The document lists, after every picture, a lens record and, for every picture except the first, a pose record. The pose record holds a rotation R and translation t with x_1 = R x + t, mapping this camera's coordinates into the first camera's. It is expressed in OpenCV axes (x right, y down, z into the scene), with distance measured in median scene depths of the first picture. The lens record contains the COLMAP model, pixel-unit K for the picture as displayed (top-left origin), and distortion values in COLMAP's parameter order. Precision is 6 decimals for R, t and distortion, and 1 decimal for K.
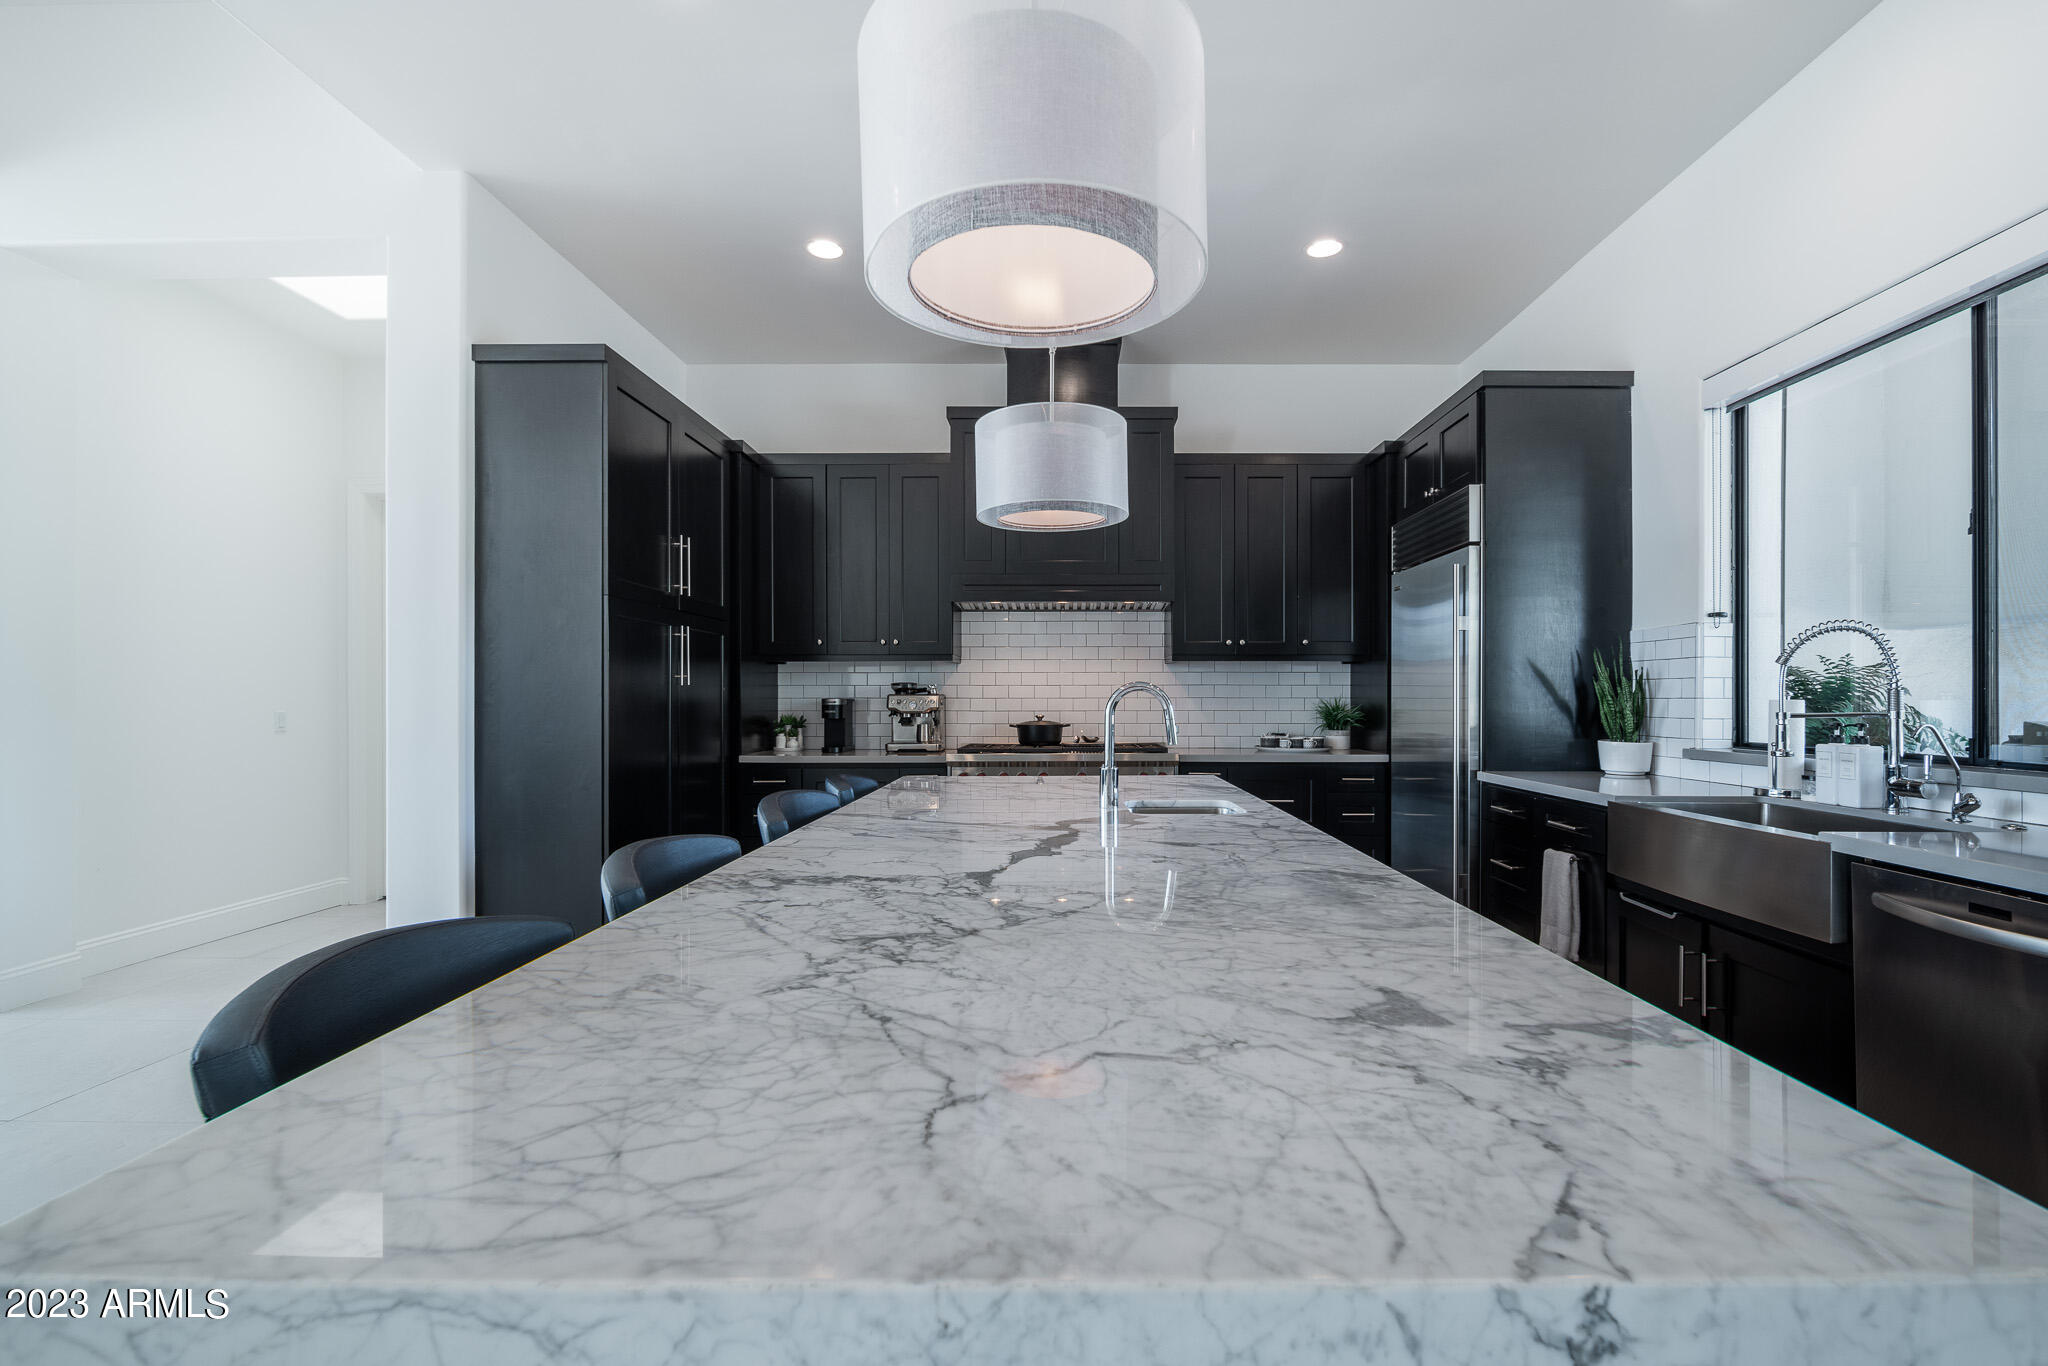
lens RADIAL K [[882.7, 0, 1024.1], [0, 882.7, 694.7], [0, 0, 1]] dist [-0.002029, -0.000604]
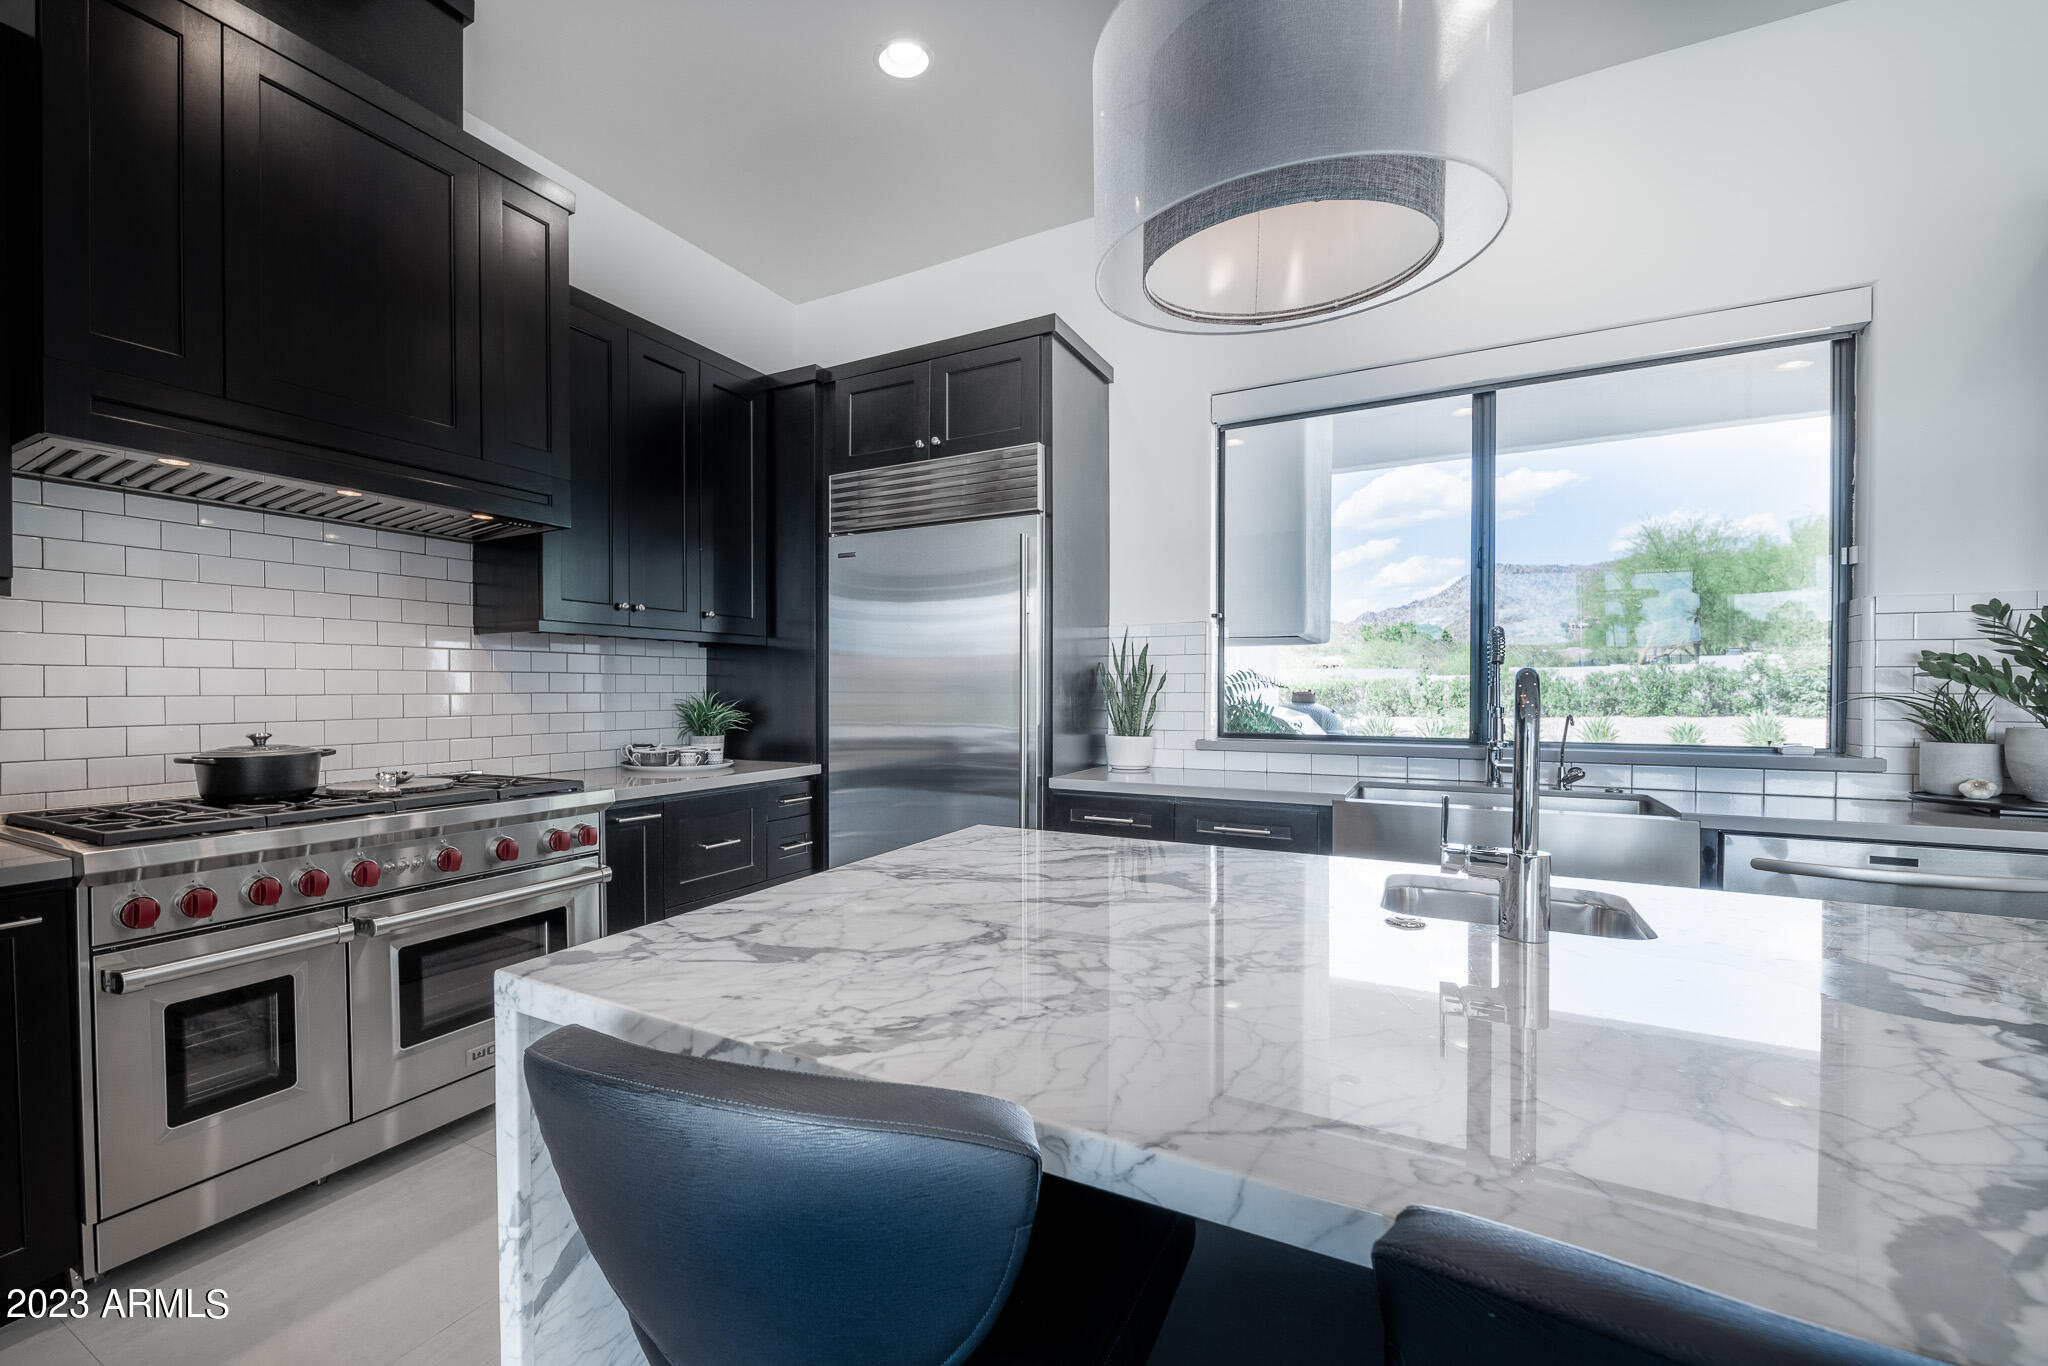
lens RADIAL K [[887.8, 0, 956.1], [0, 887.8, 703.7], [0, 0, 1]] dist [-0.012152, -0.000378]
pose [[0.487532, -0.015083, 0.872975, -0.206615], [-0.002267, 0.999826, 0.018541, -0.001356], [-0.873102, -0.011018, 0.487413, 0.476941]]
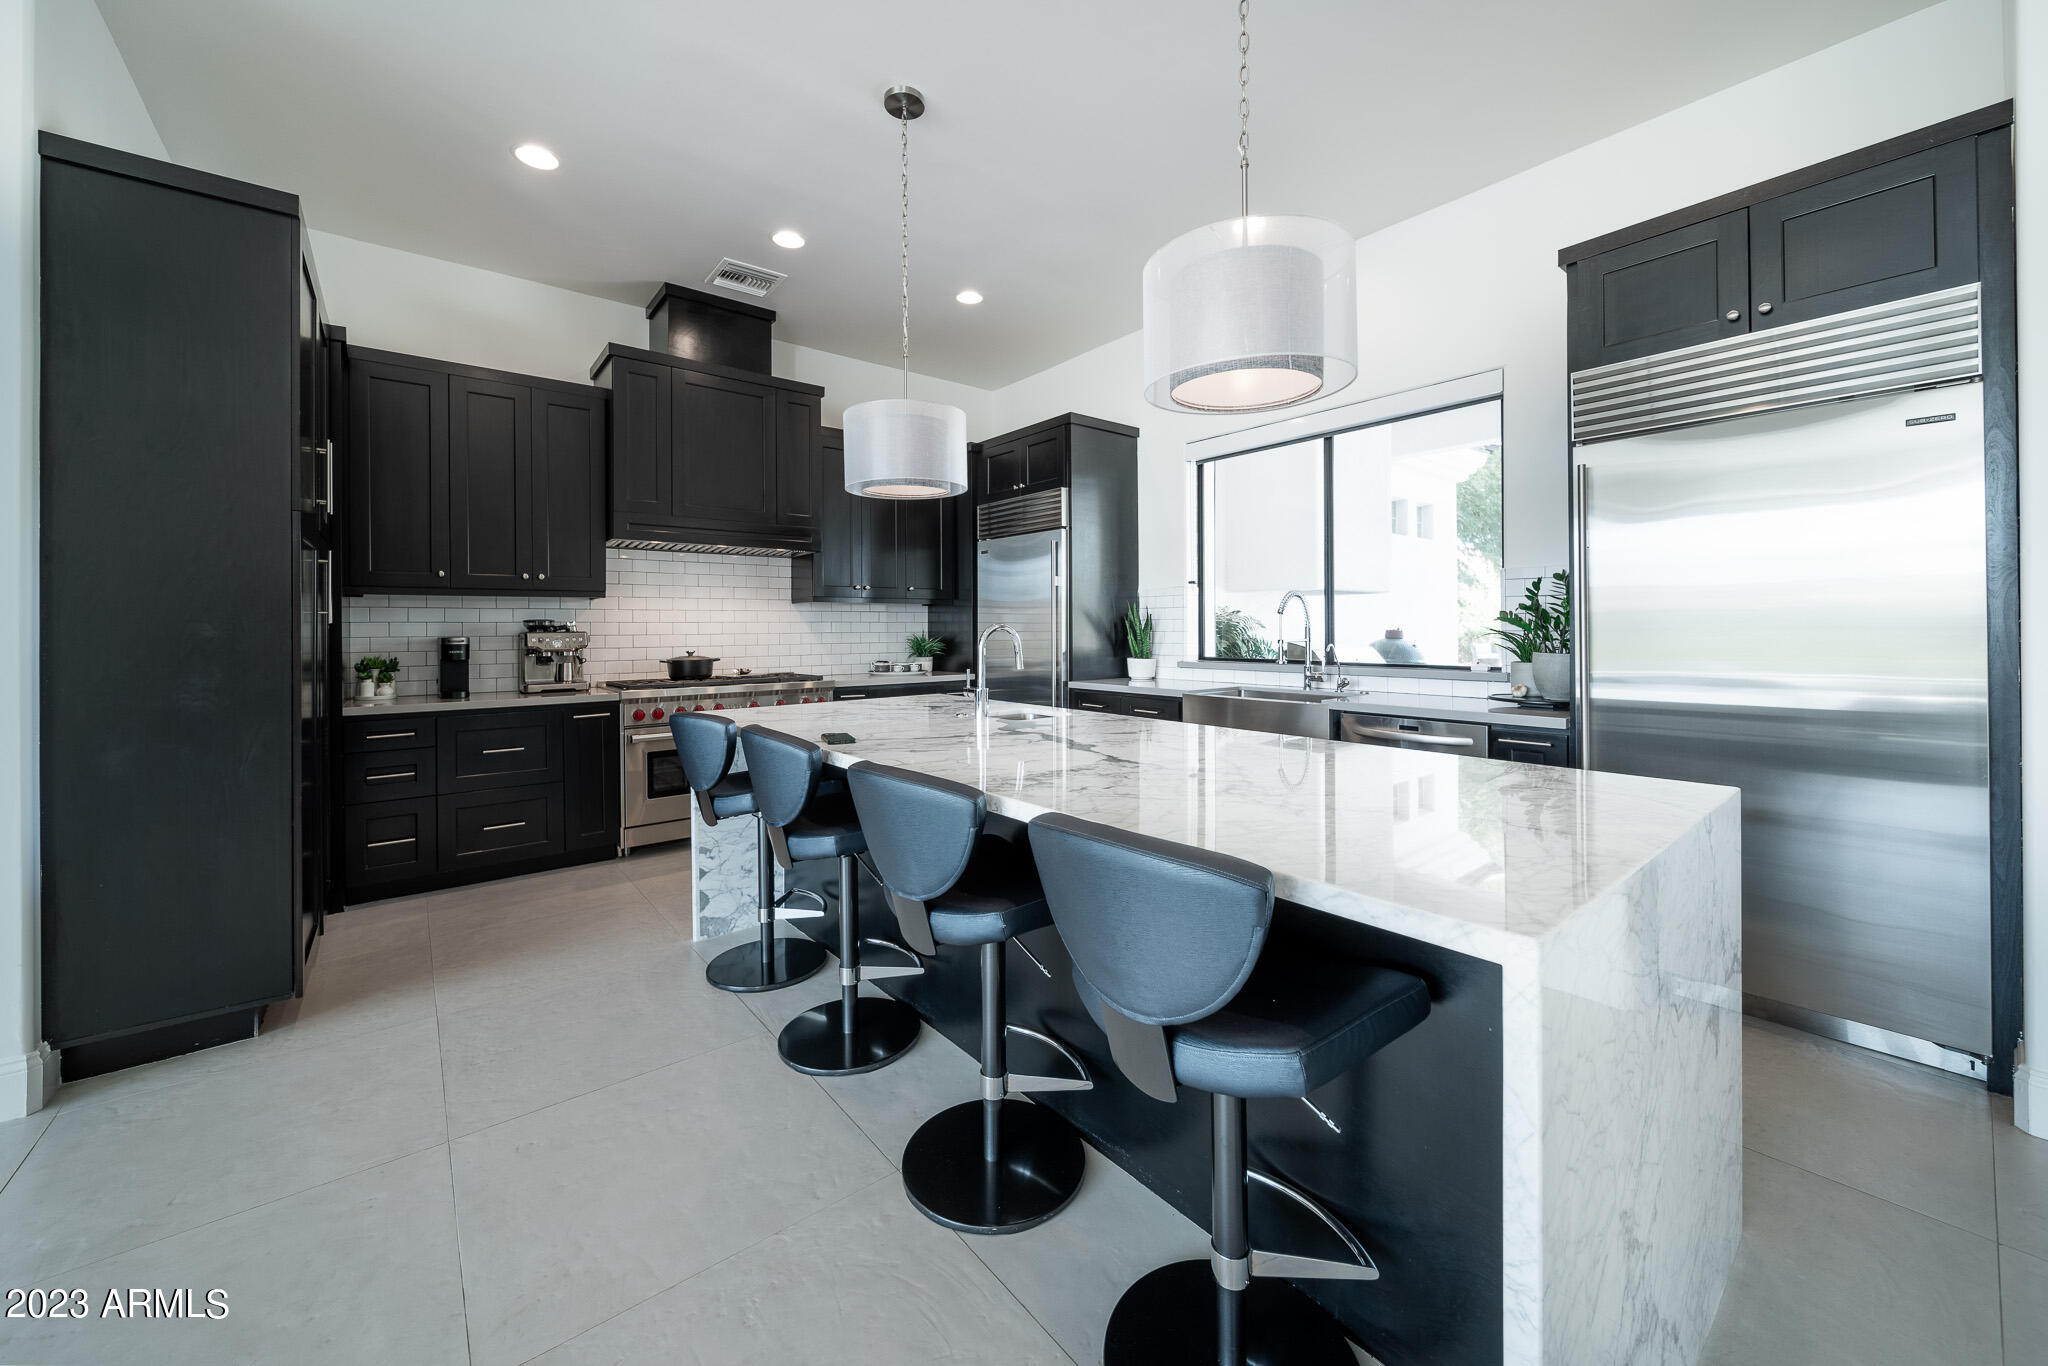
lens RADIAL K [[765.5, 0, 1022.1], [0, 765.5, 626.5], [0, 0, 1]] dist [-0.027148, 0.000120]
pose [[0.768132, -0.003661, 0.640281, -0.266000], [0.003891, 0.999992, 0.001049, -0.005283], [-0.640279, 0.001686, 0.768140, 0.047303]]
